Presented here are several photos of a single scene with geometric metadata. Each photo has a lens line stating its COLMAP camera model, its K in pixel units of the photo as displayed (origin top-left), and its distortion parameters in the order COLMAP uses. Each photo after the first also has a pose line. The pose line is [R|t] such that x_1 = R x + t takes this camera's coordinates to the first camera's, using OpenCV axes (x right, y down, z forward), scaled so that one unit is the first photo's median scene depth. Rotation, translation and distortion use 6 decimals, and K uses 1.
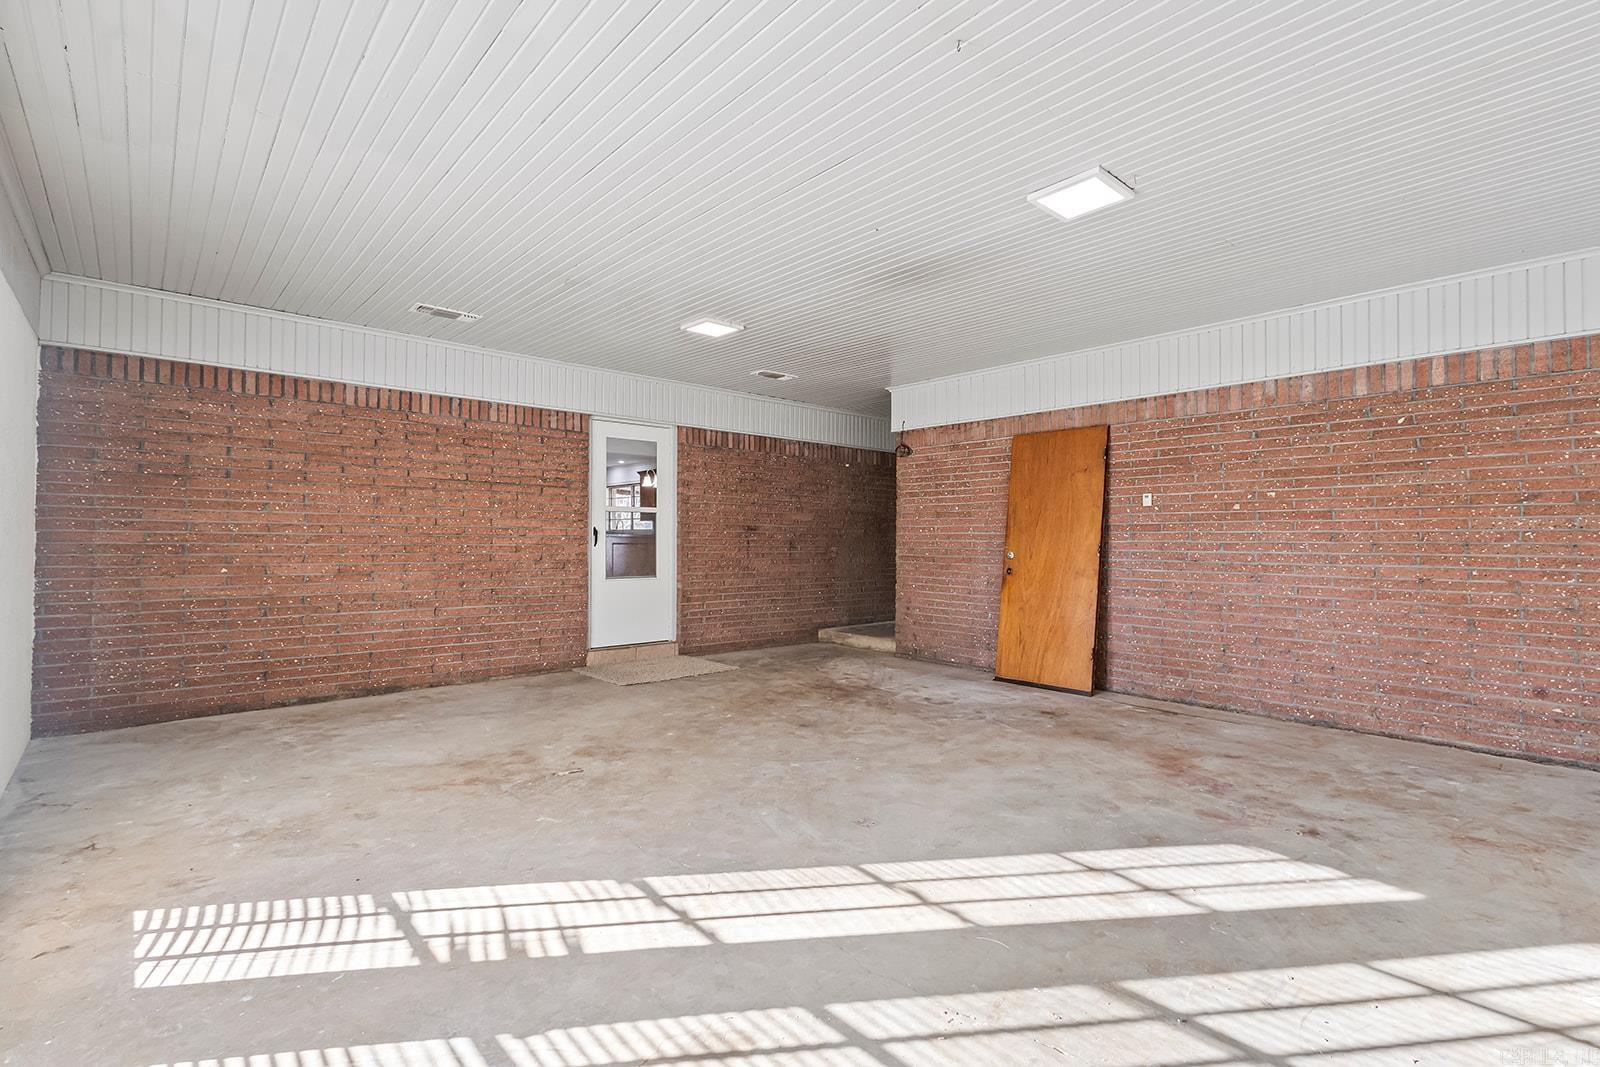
lens RADIAL K [[739.4, 0, 802.3], [0, 739.4, 536.5], [0, 0, 1]] dist [0.002982, 0.000095]
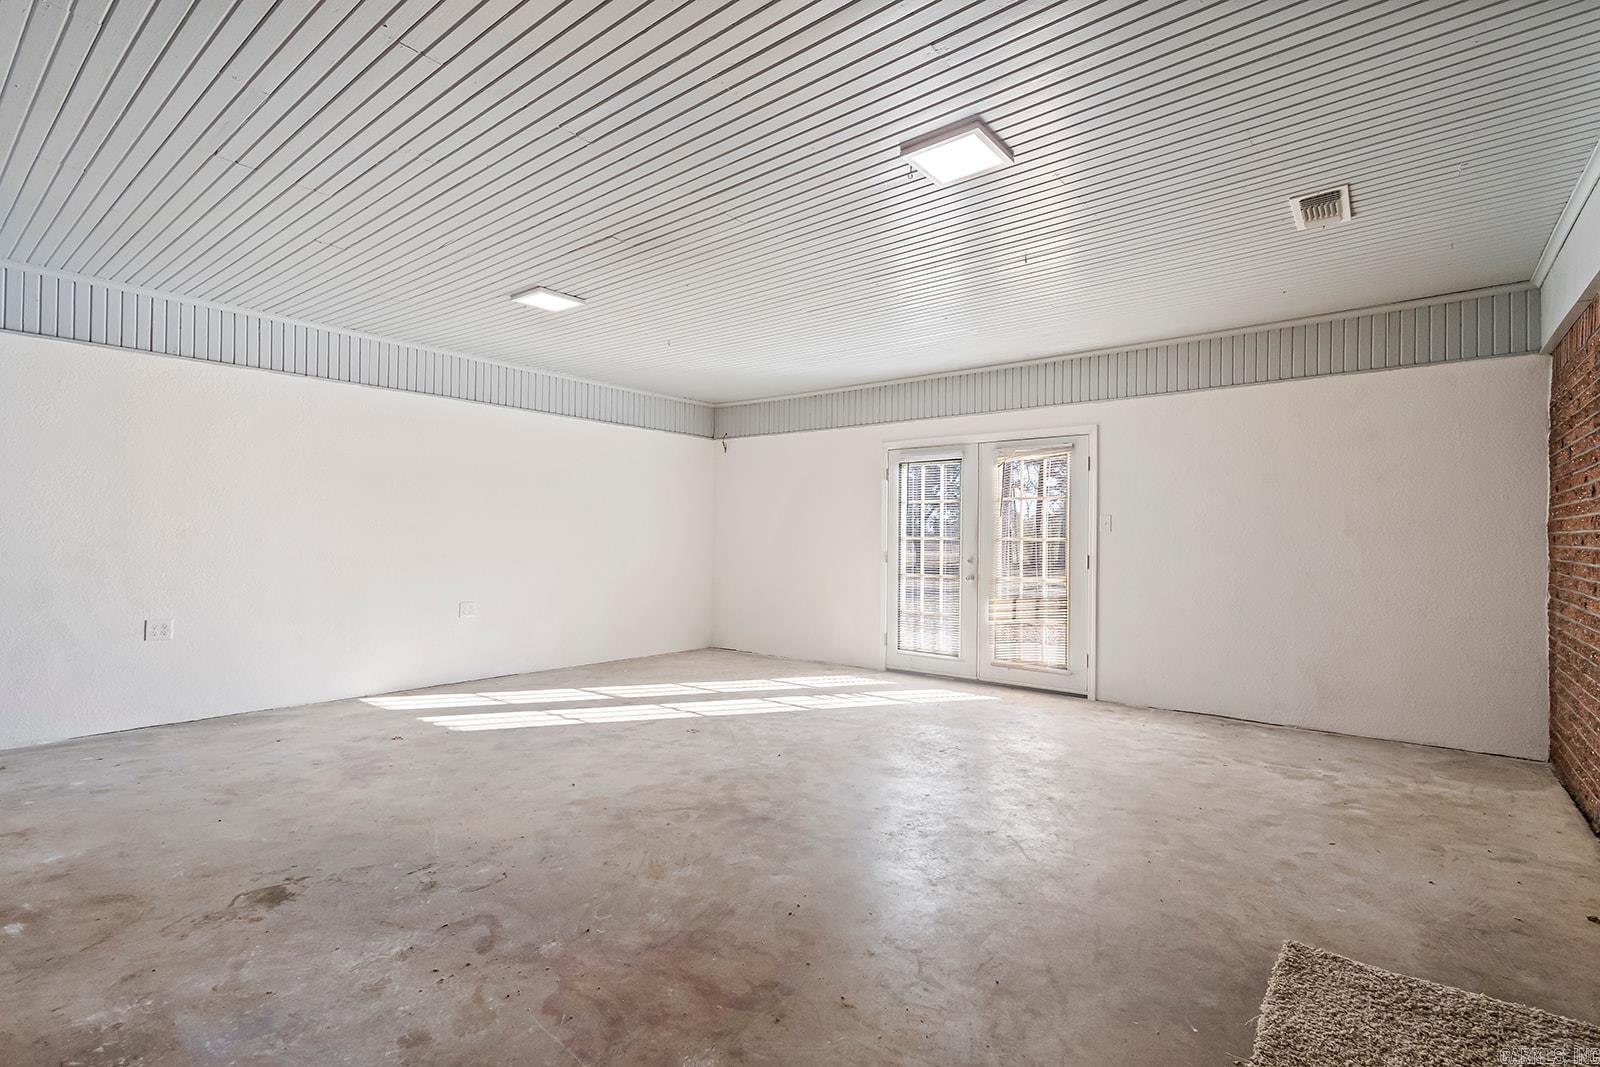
lens RADIAL K [[739.4, 0, 802.3], [0, 739.4, 536.5], [0, 0, 1]] dist [0.002982, 0.000095]
pose [[-0.984675, -0.016807, -0.173589, 0.109827], [-0.014788, 0.999807, -0.012918, 0.006141], [0.173773, -0.010153, -0.984733, 2.061325]]
